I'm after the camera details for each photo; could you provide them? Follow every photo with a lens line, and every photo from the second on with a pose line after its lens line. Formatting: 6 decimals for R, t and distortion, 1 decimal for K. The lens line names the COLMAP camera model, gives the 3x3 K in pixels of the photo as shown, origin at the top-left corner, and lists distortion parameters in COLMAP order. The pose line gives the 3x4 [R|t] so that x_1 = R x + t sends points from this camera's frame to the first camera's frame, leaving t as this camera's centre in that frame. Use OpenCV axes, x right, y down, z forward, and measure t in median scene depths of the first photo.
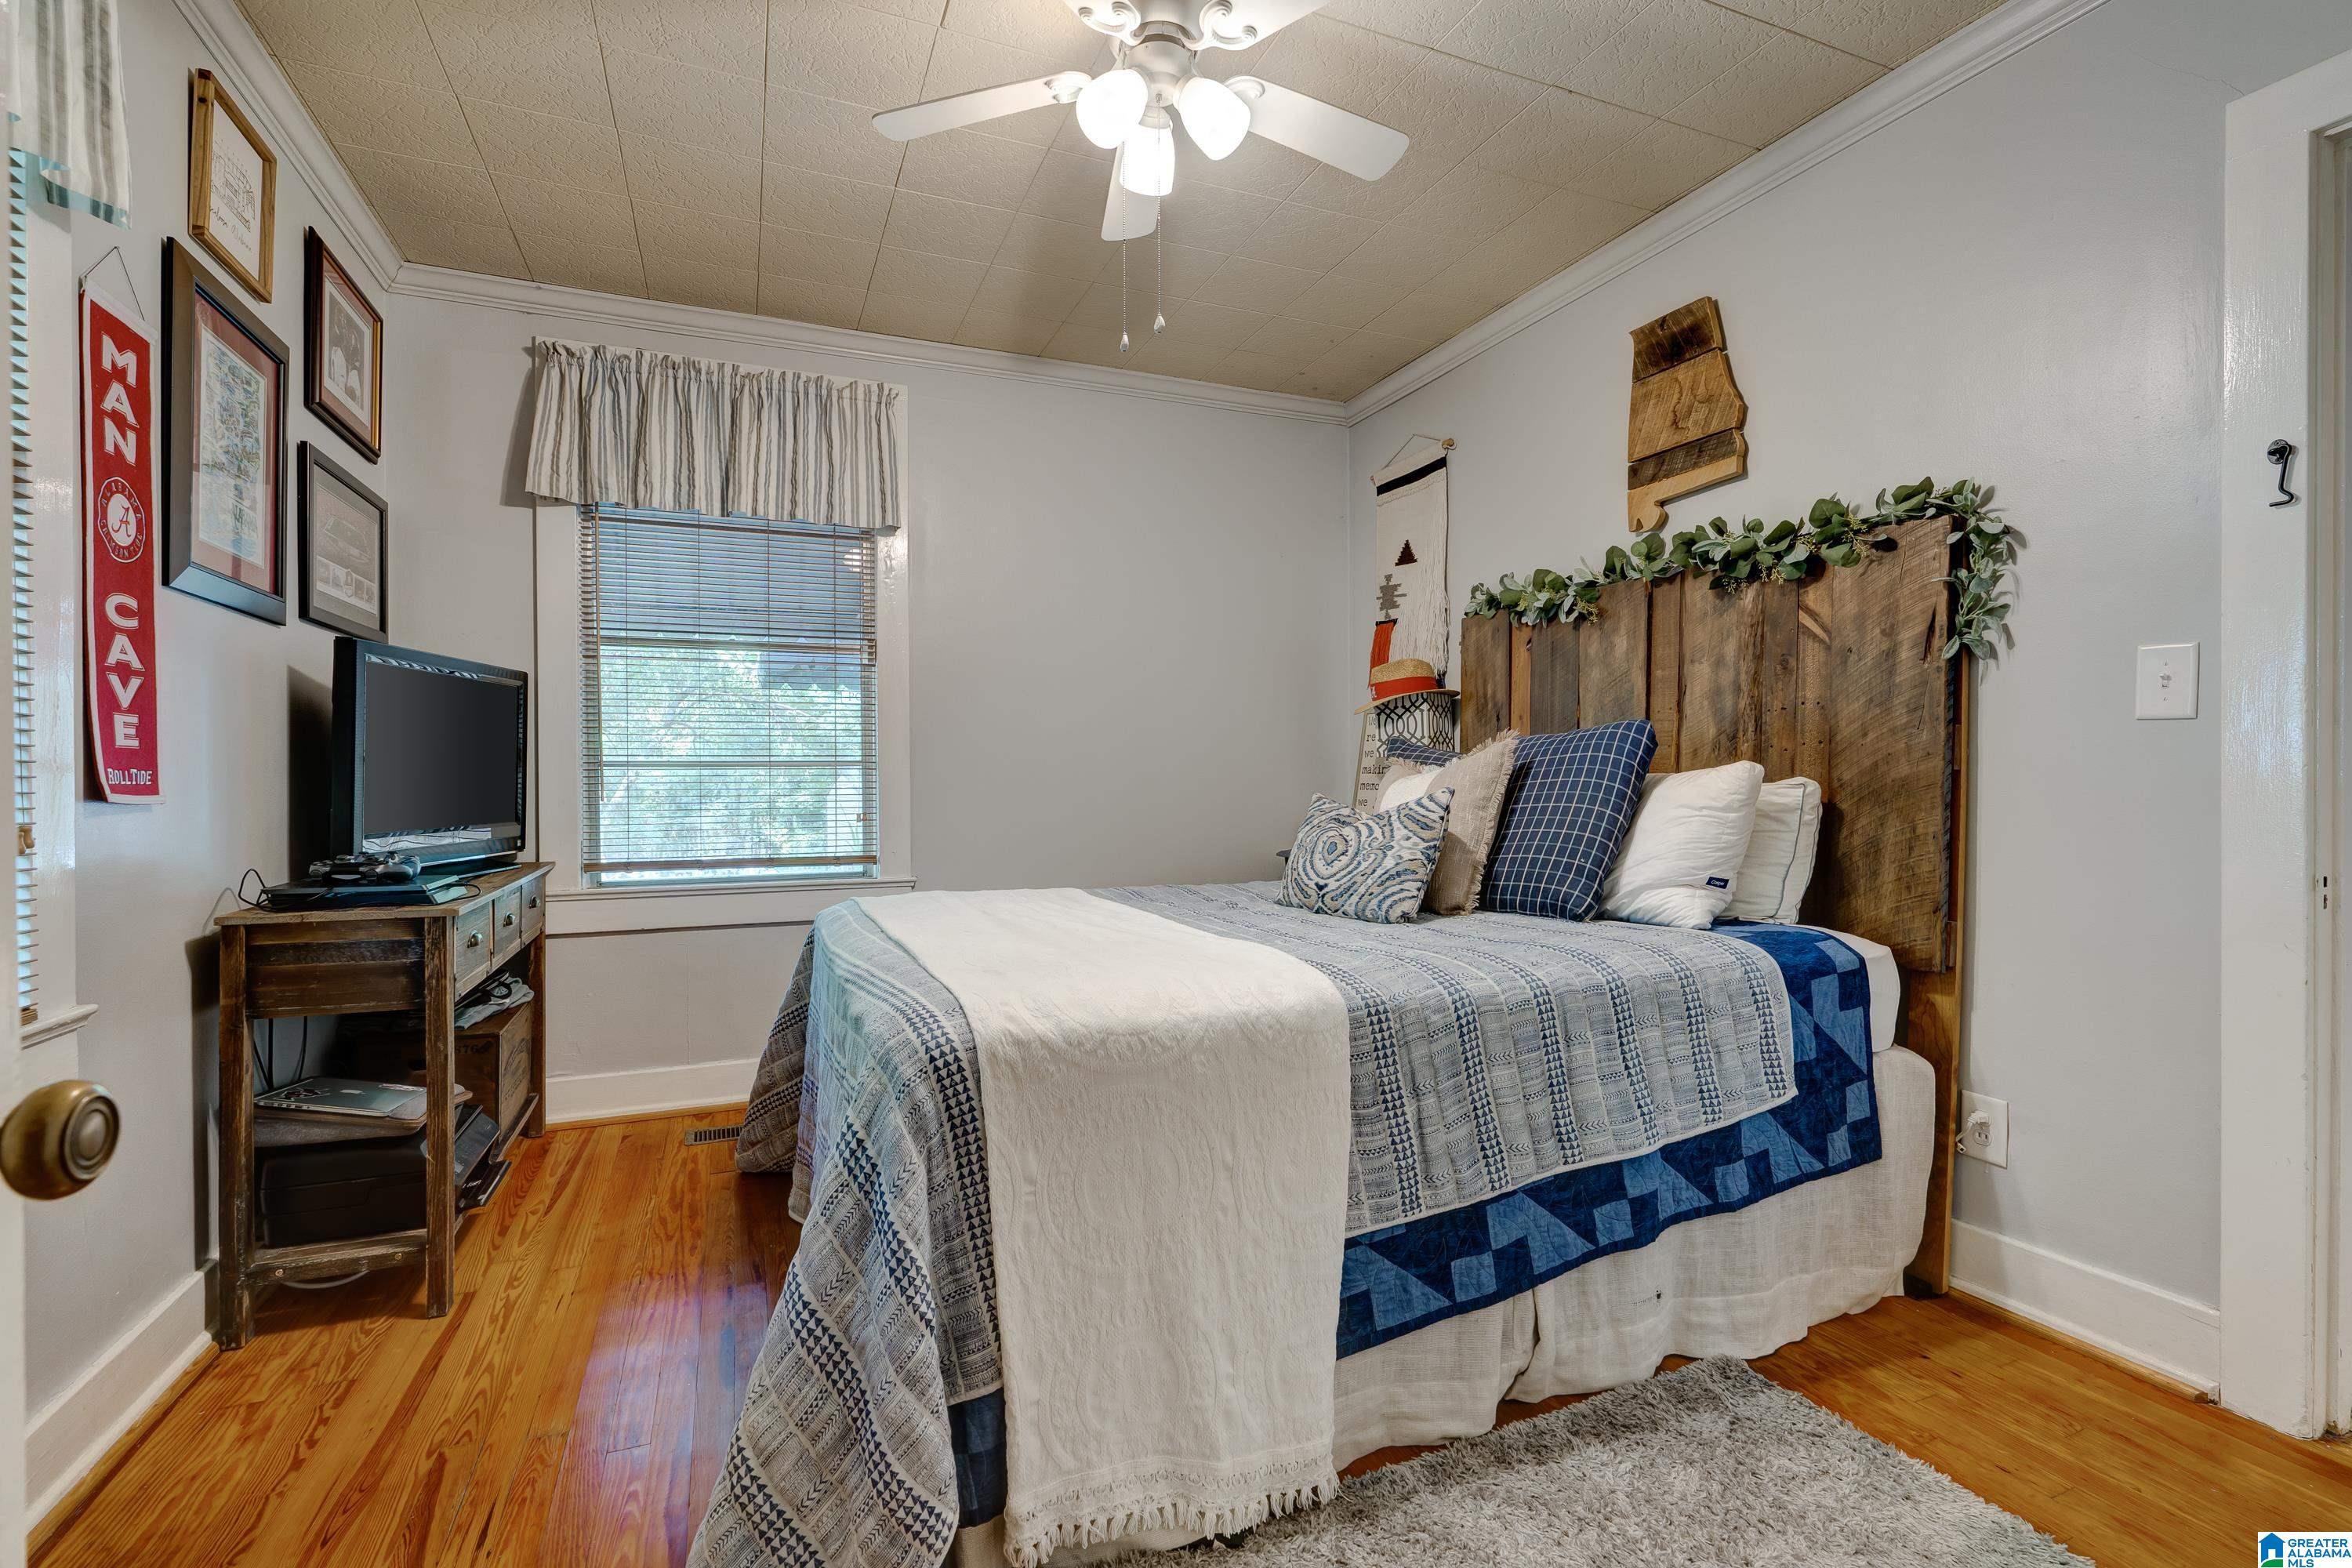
lens RADIAL K [[1074.9, 0, 1180.7], [0, 1074.9, 783.8], [0, 0, 1]] dist [-0.004832, 0.000062]
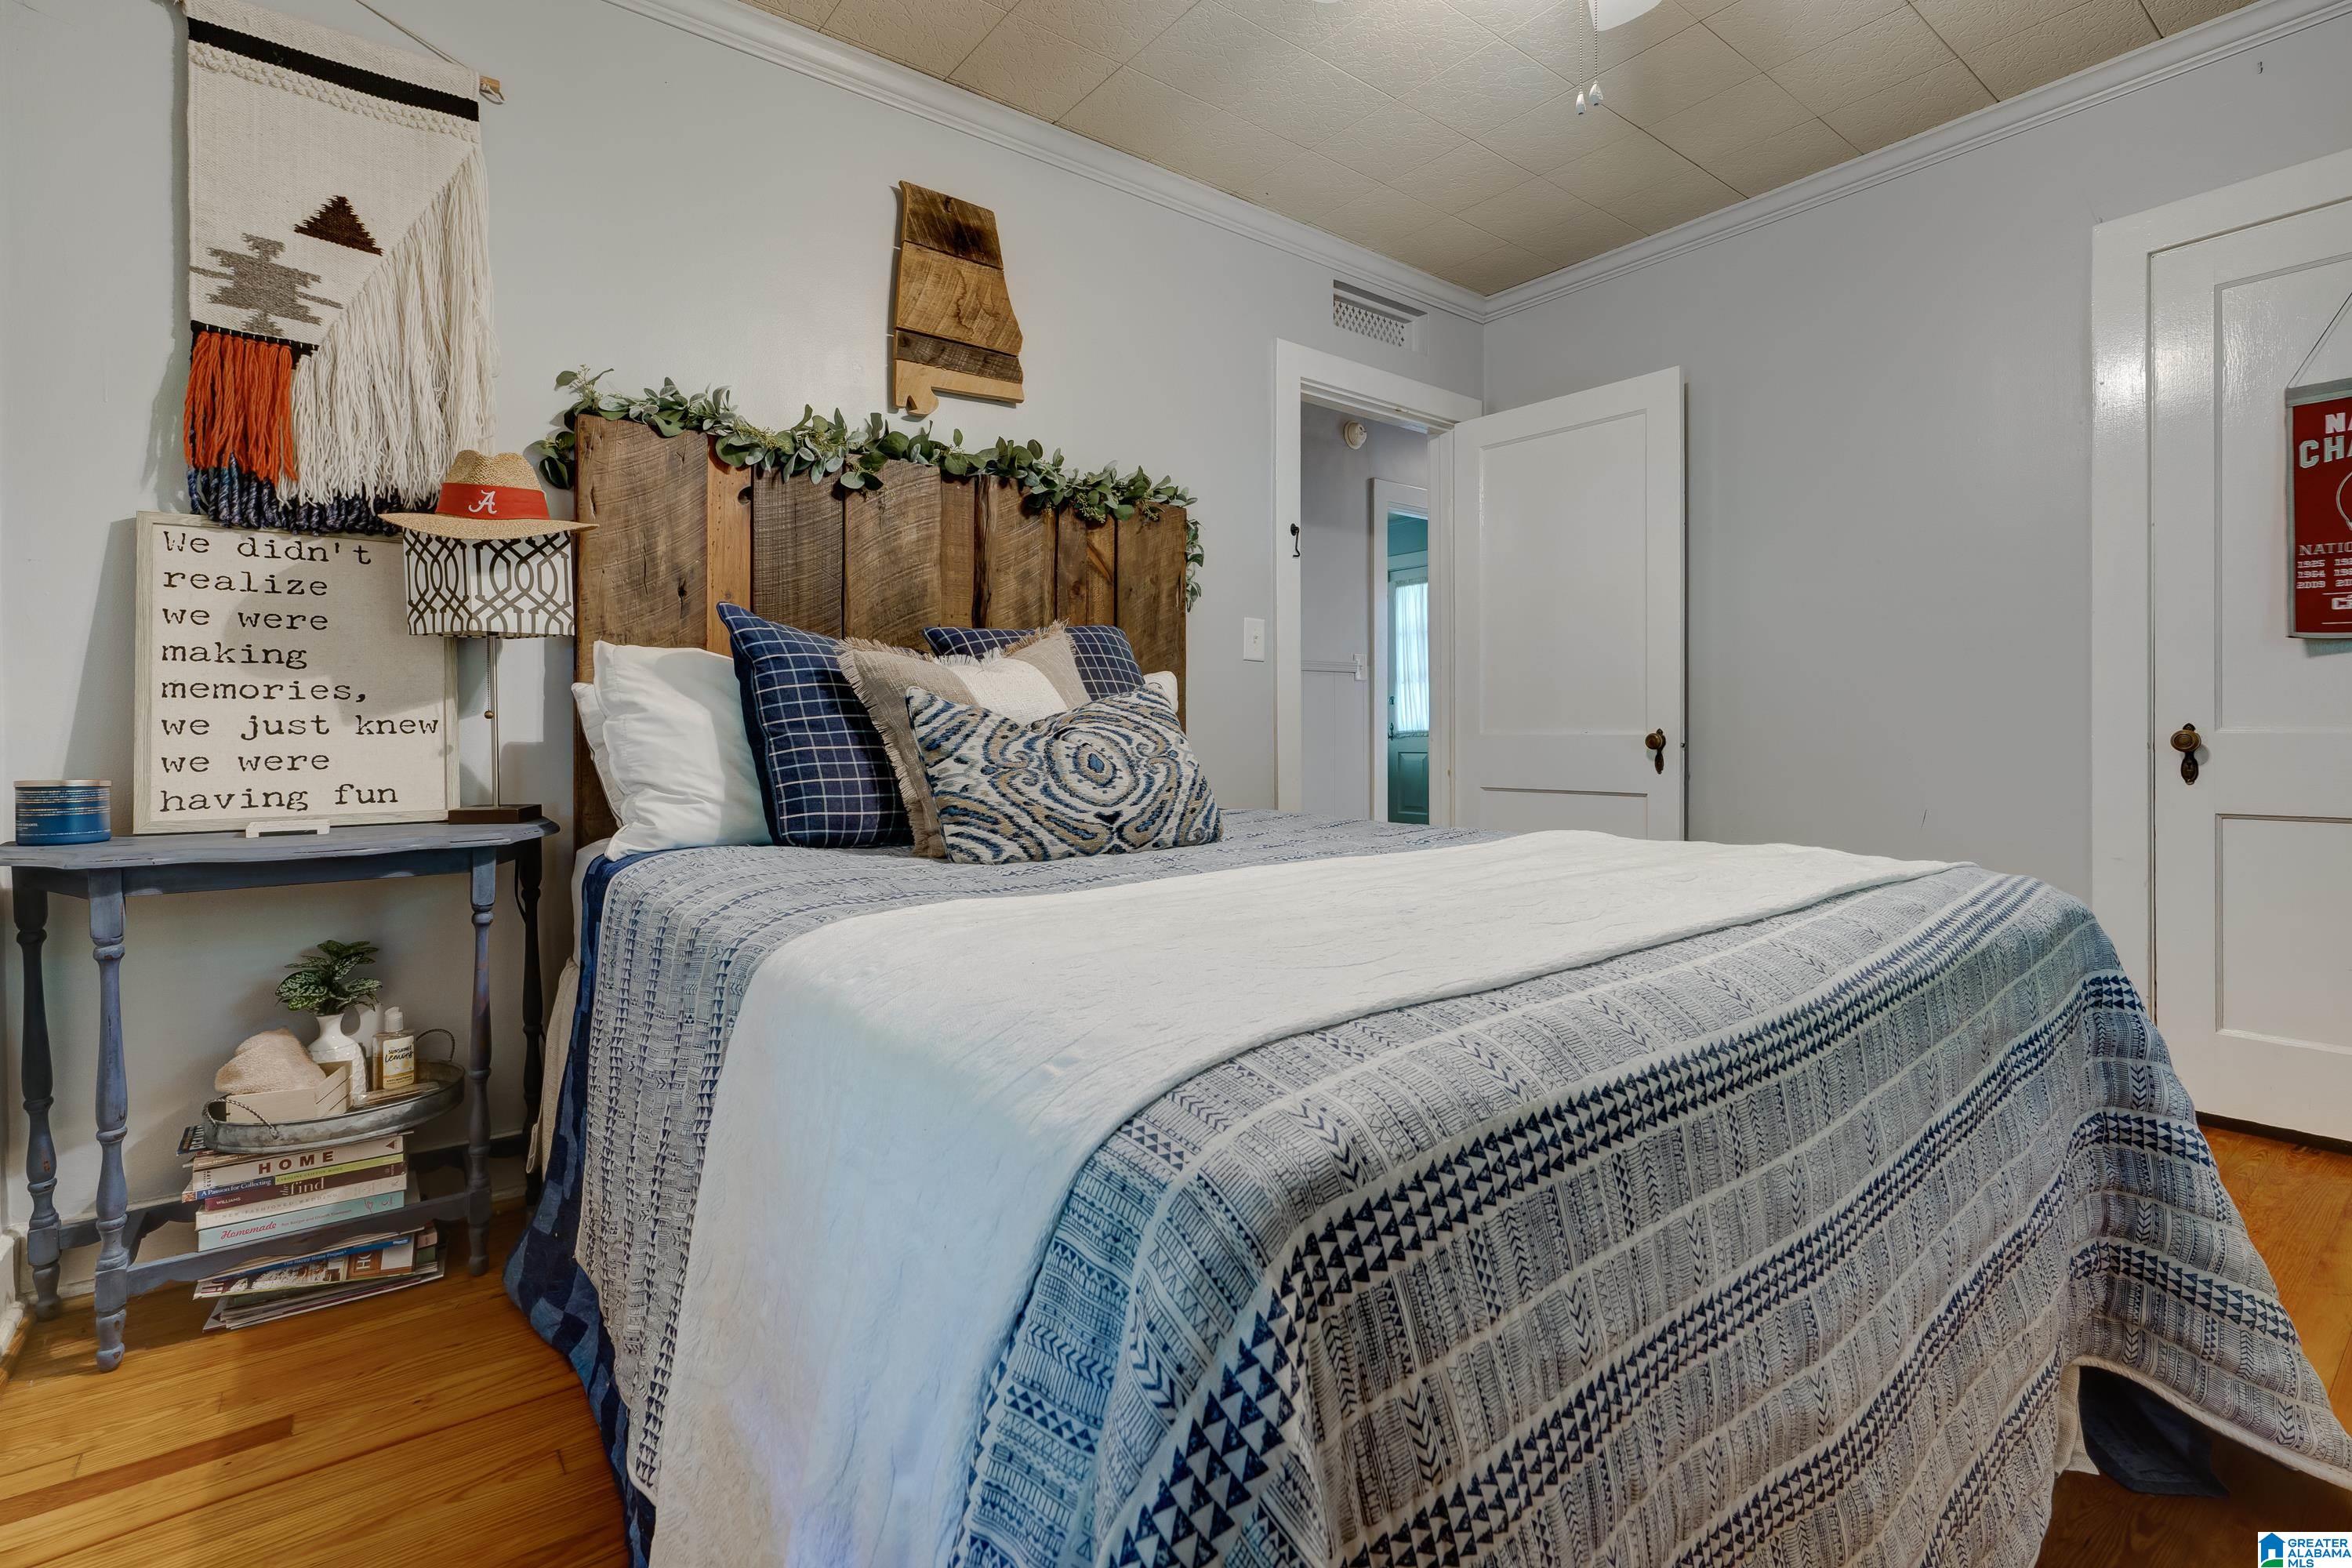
lens RADIAL K [[1074.9, 0, 1230.4], [0, 1074.9, 733.6], [0, 0, 1]] dist [-0.004832, 0.000062]
pose [[-0.275585, 0.001526, 0.961275, -0.671102], [0.015274, 0.999879, 0.002791, 0.047081], [-0.961155, 0.015452, -0.275575, 1.319979]]
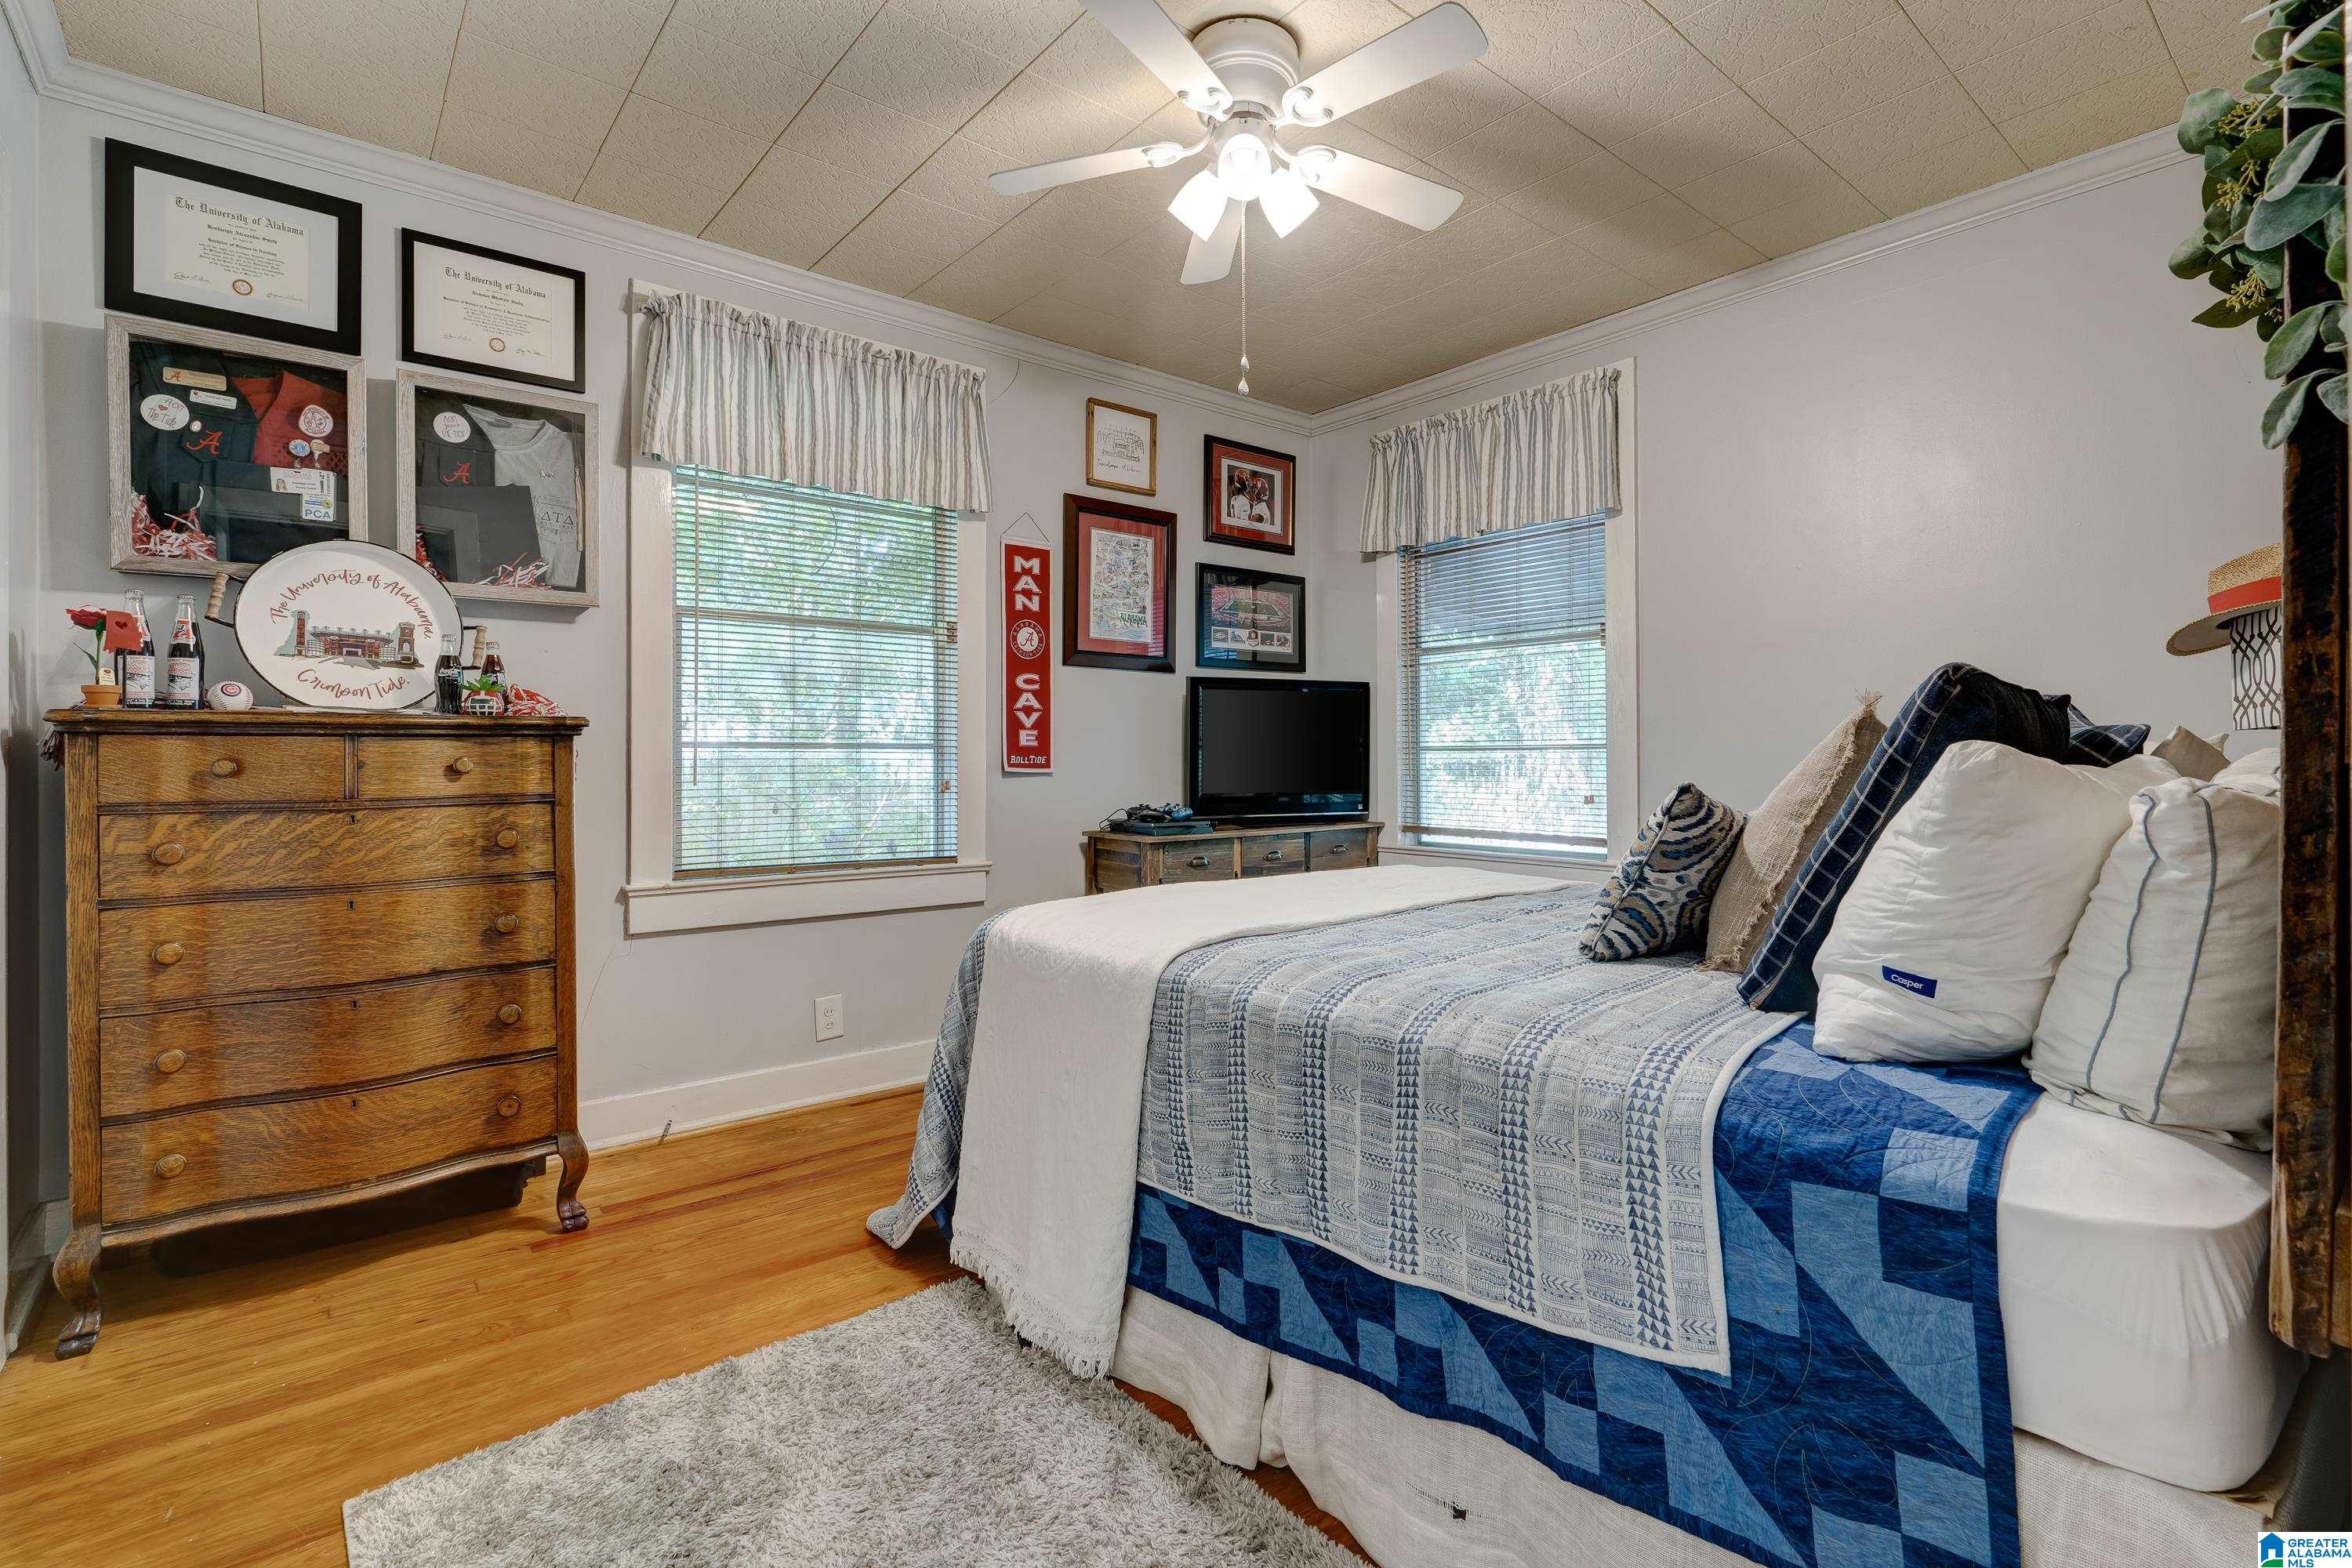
lens RADIAL K [[1074.9, 0, 1172.4], [0, 1074.9, 763.5], [0, 0, 1]] dist [-0.004832, 0.000062]
pose [[0.280702, 0.008823, -0.959755, 0.989895], [-0.006952, 0.999950, 0.007159, -0.013732], [0.959770, 0.004663, 0.280749, 0.580495]]
